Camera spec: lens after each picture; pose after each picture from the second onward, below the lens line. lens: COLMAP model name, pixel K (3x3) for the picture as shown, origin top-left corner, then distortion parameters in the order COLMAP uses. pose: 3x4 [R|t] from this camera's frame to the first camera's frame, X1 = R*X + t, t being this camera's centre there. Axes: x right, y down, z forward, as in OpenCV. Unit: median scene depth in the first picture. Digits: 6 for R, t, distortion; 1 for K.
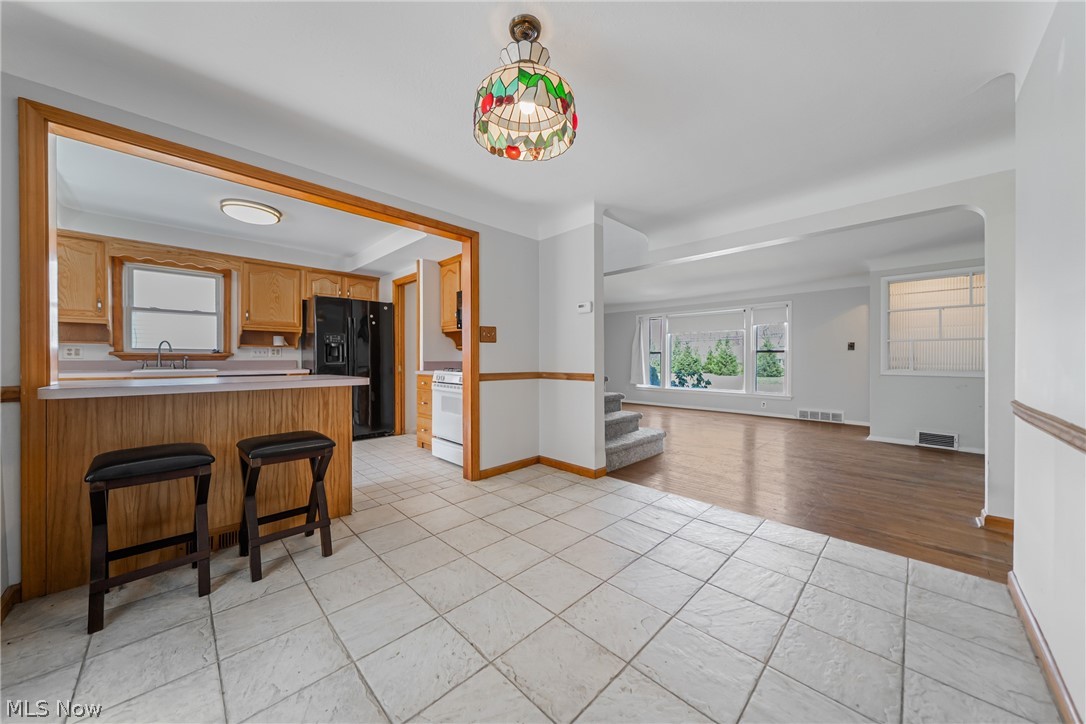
lens RADIAL K [[376.1, 0, 536.2], [0, 376.1, 360.9], [0, 0, 1]] dist [0.000128, -0.000619]
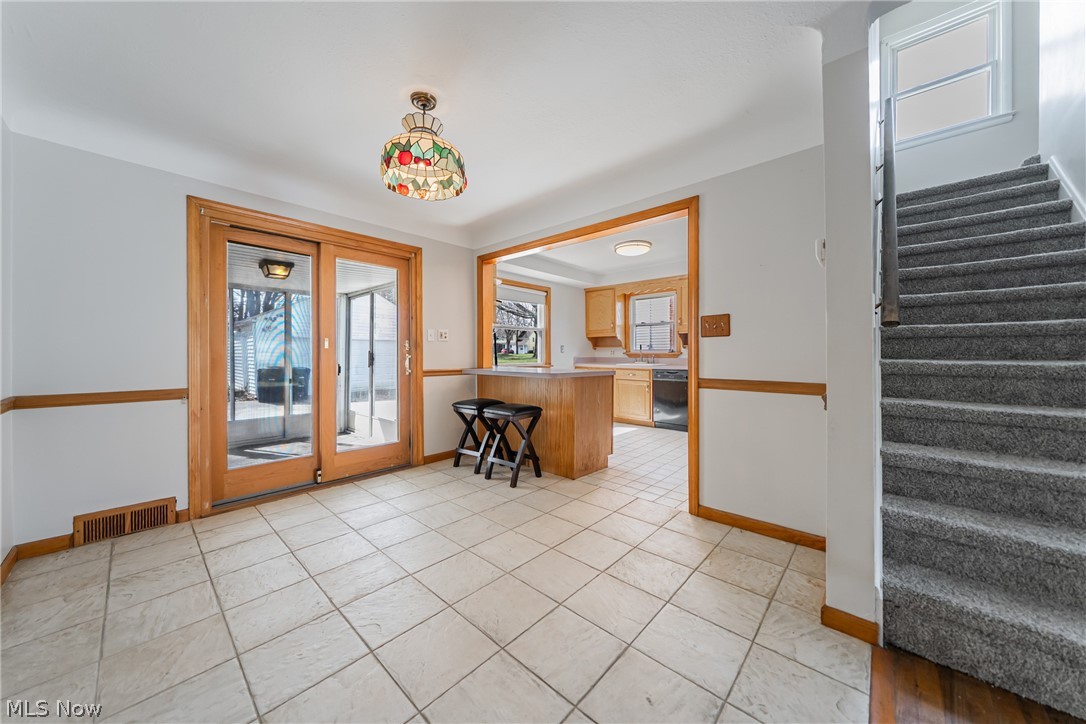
lens RADIAL K [[376.1, 0, 540.7], [0, 376.1, 354.7], [0, 0, 1]] dist [0.000128, -0.000619]
pose [[0.054087, -0.000042, -0.998536, 0.590370], [-0.005418, 0.999985, -0.000335, -0.012395], [0.998522, 0.005428, 0.054086, 0.623253]]
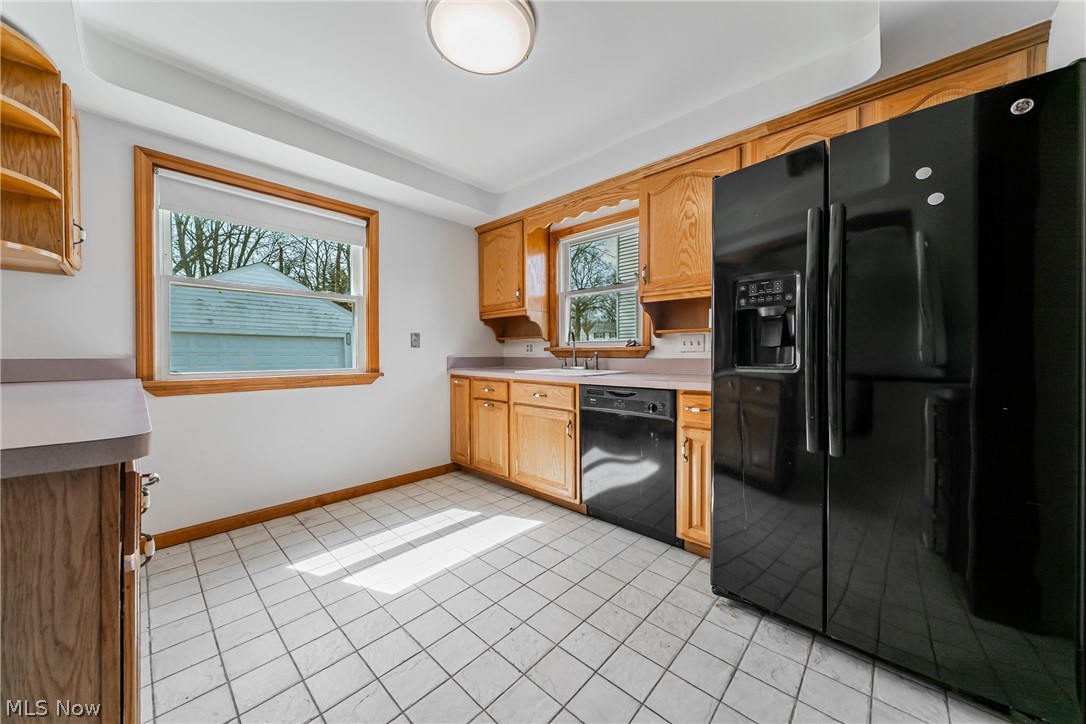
lens RADIAL K [[376.1, 0, 547.0], [0, 376.1, 354.7], [0, 0, 1]] dist [0.000128, -0.000619]
pose [[0.044046, -0.000239, -0.999029, -0.315058], [-0.002926, 0.999996, -0.000369, -0.008150], [0.999025, 0.002940, 0.044045, 1.107090]]
